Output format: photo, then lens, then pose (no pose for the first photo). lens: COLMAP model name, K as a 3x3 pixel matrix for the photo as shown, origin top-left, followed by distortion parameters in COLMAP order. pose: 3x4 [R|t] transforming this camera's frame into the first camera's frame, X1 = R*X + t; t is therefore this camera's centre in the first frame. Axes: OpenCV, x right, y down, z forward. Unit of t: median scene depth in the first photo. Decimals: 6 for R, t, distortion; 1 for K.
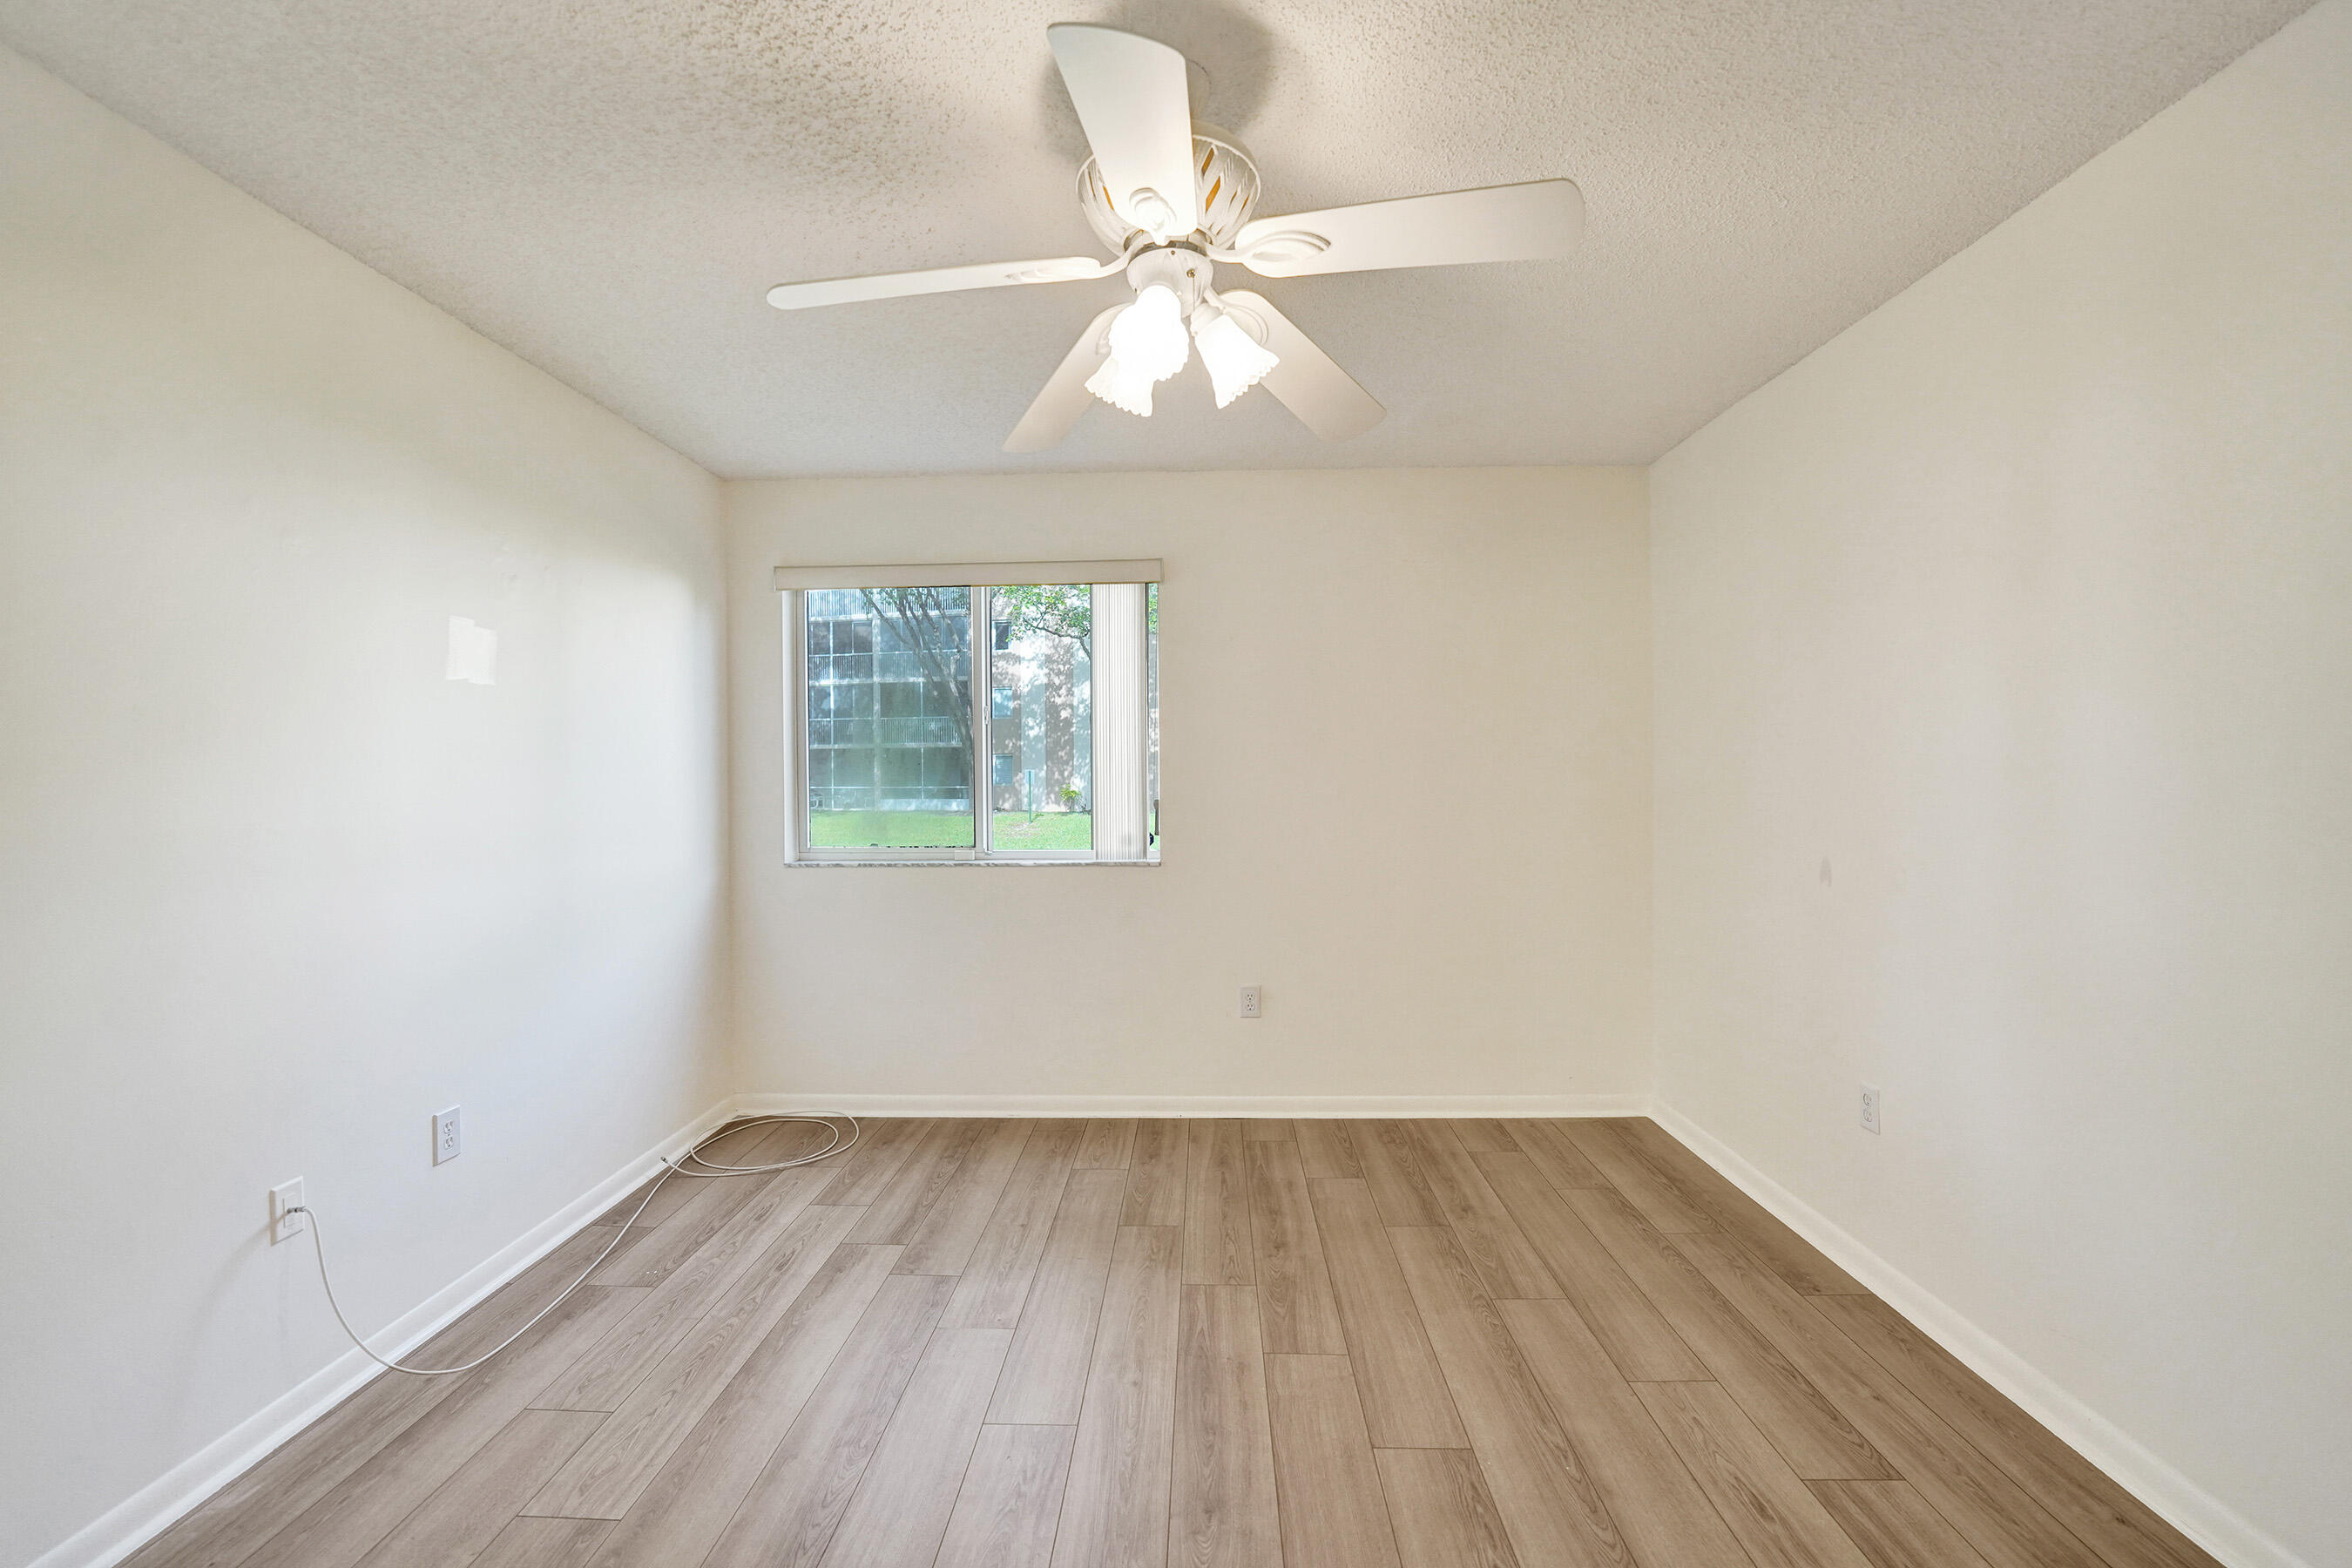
lens RADIAL K [[963.2, 0, 1171.6], [0, 963.2, 782.9], [0, 0, 1]] dist [-0.027950, 0.002743]
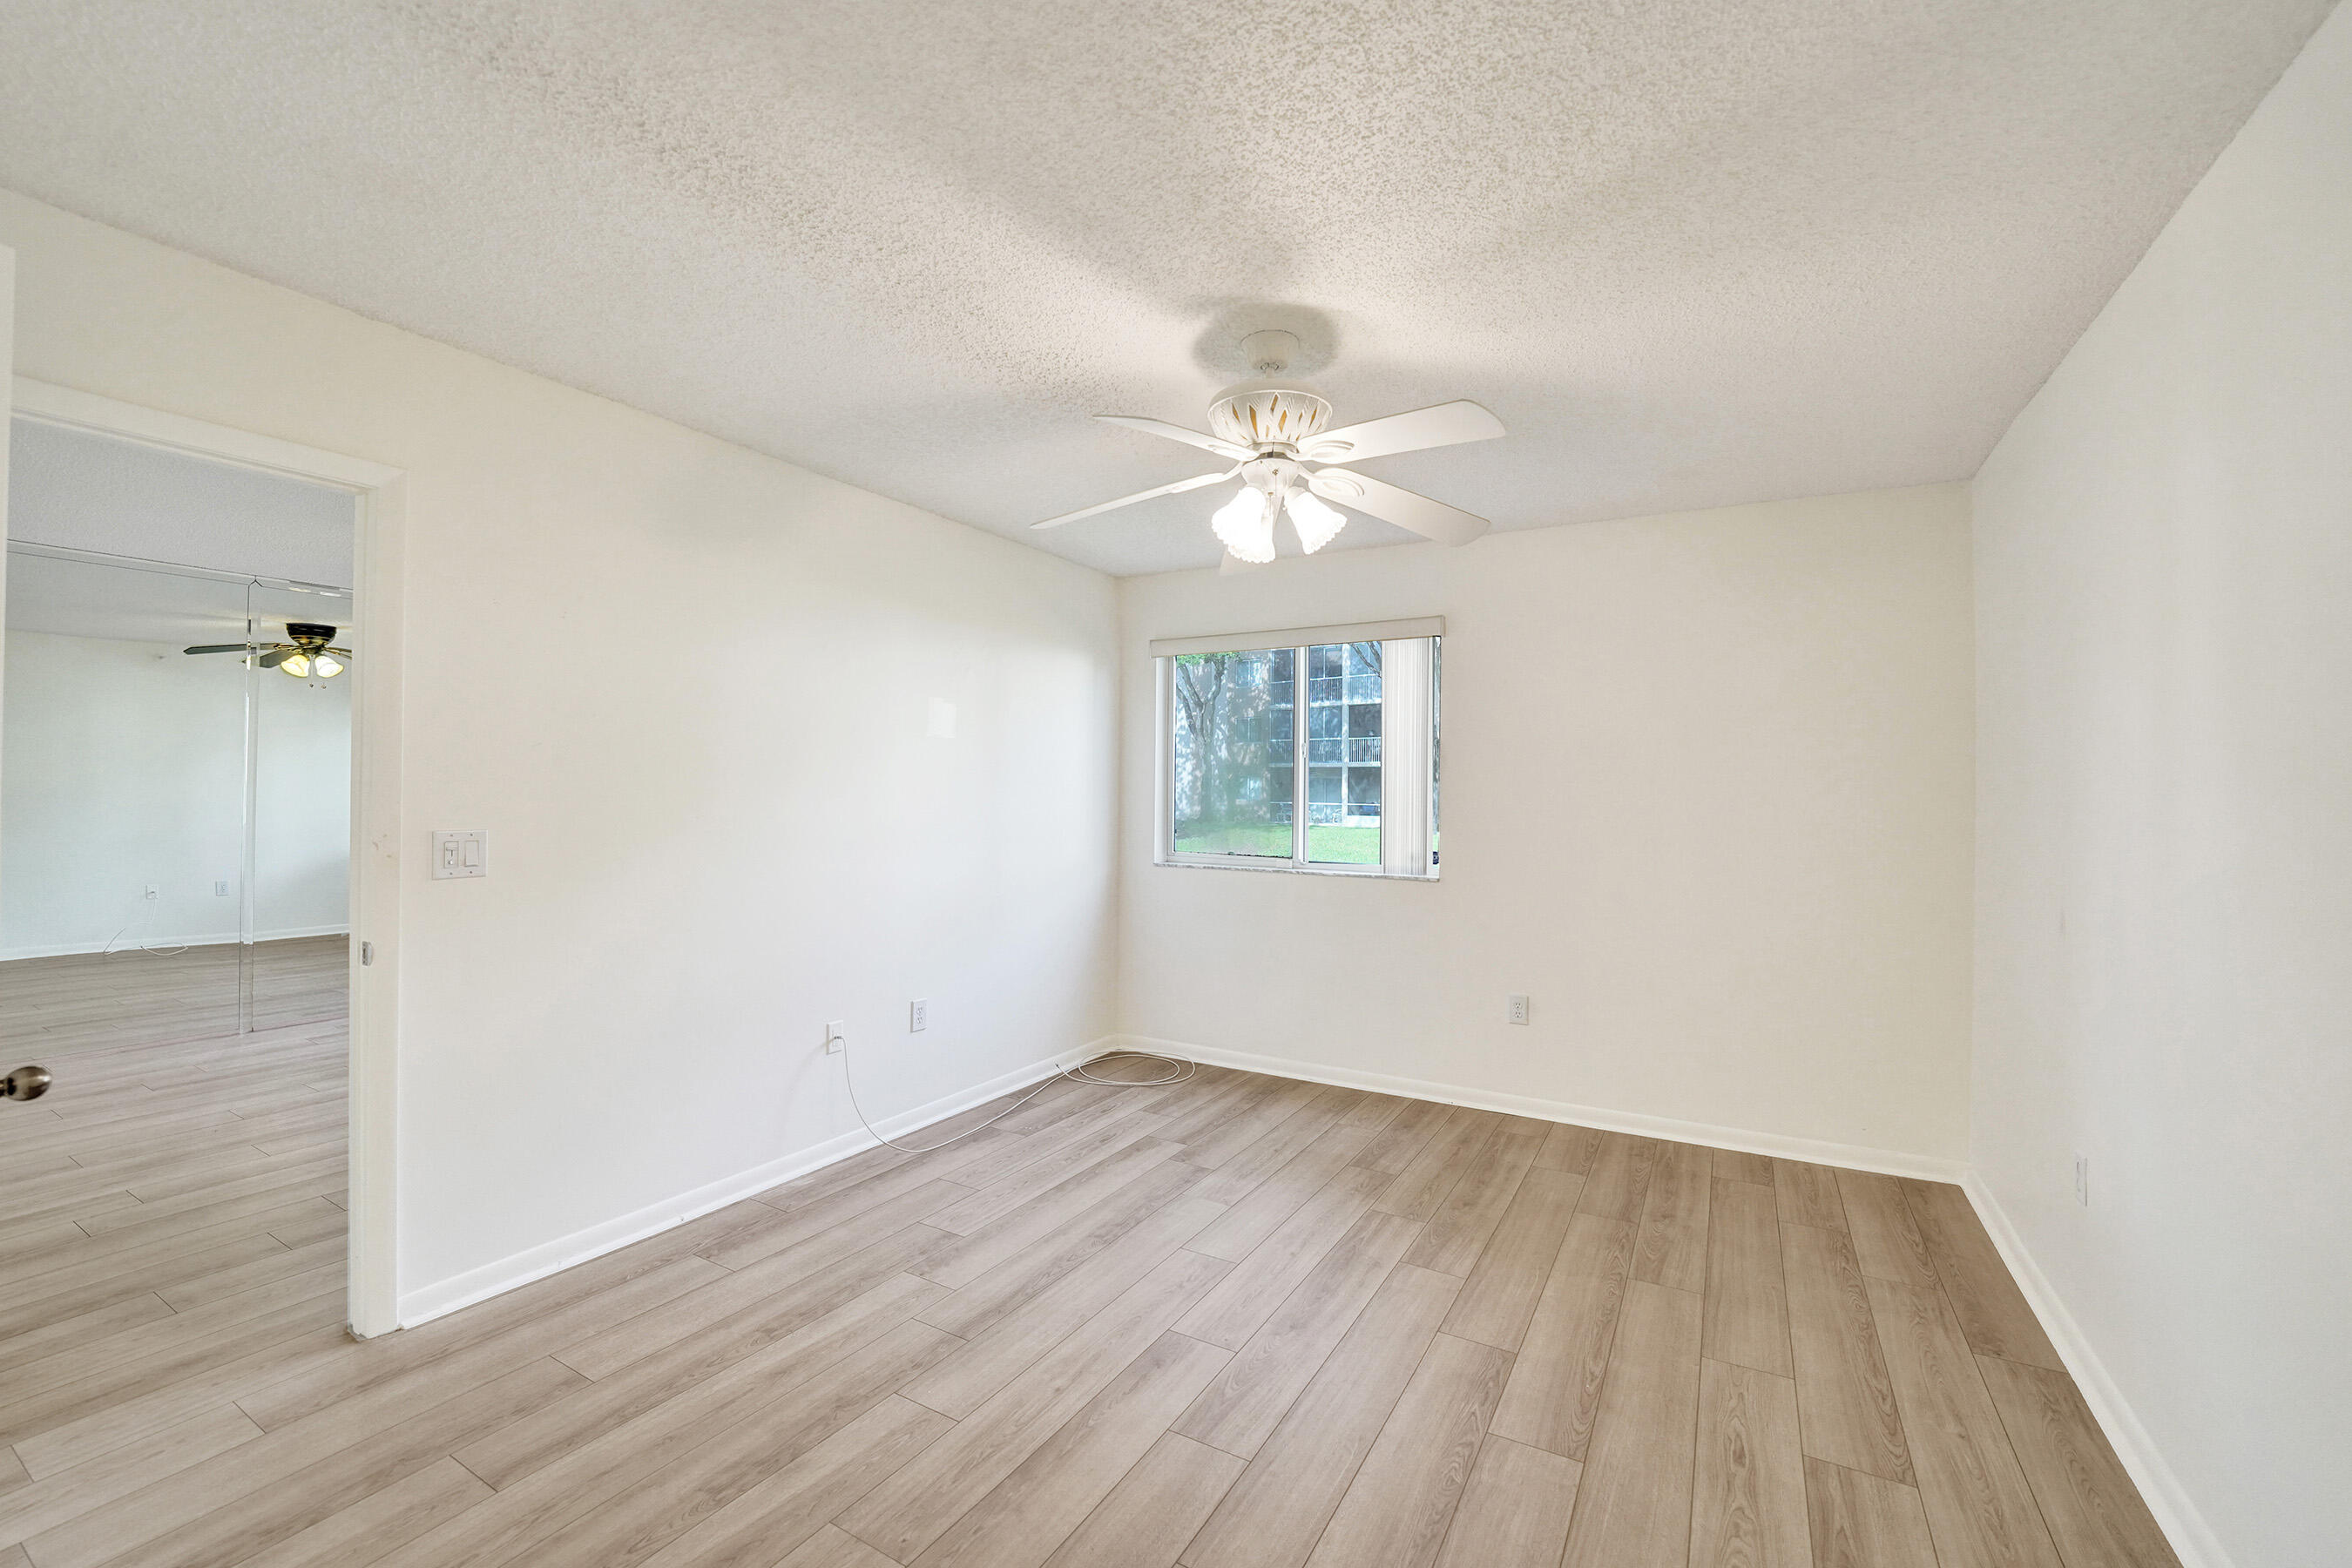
lens RADIAL K [[963.2, 0, 1173.1], [0, 963.2, 791.0], [0, 0, 1]] dist [-0.027950, 0.002743]
pose [[0.881120, 0.016410, -0.472607, 0.401800], [-0.021066, 0.999768, -0.004560, -0.017268], [0.472422, 0.013974, 0.881261, -0.262559]]
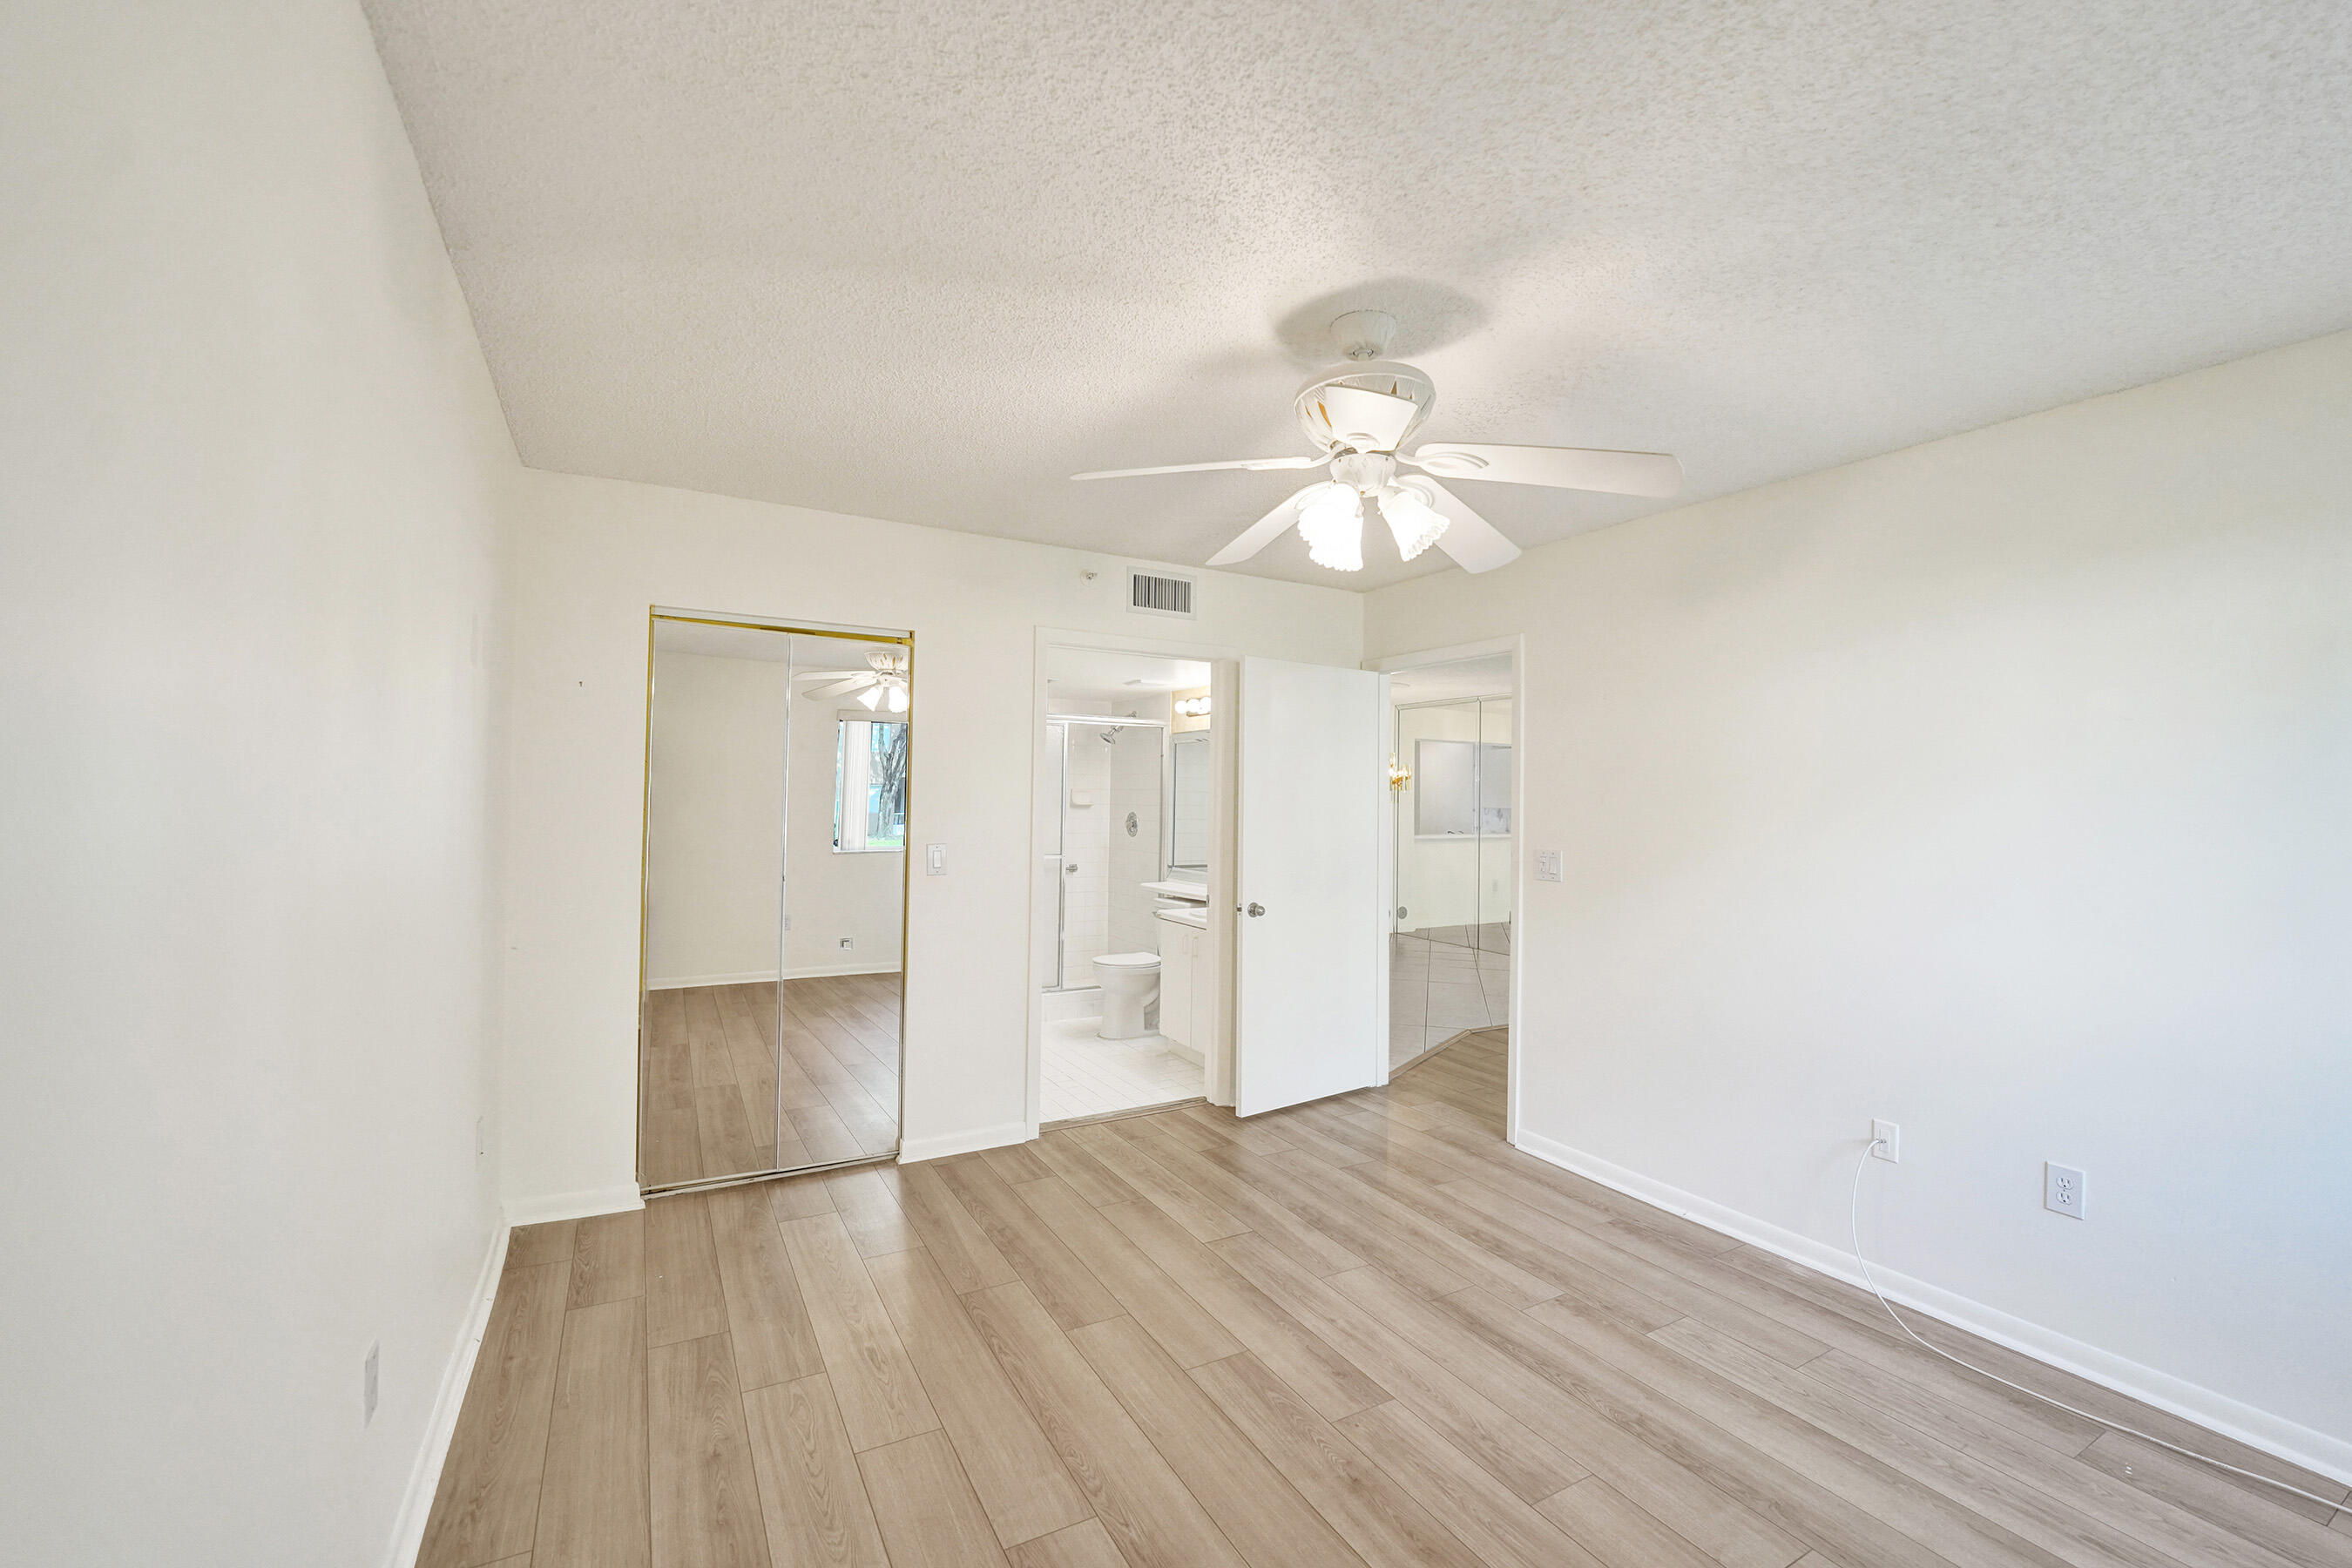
lens RADIAL K [[963.2, 0, 1166.0], [0, 963.2, 790.7], [0, 0, 1]] dist [-0.027950, 0.002743]
pose [[-0.859562, -0.009132, -0.510950, 0.625153], [-0.011689, 0.999930, 0.001791, -0.060009], [0.510898, 0.007512, -0.859608, 1.390613]]
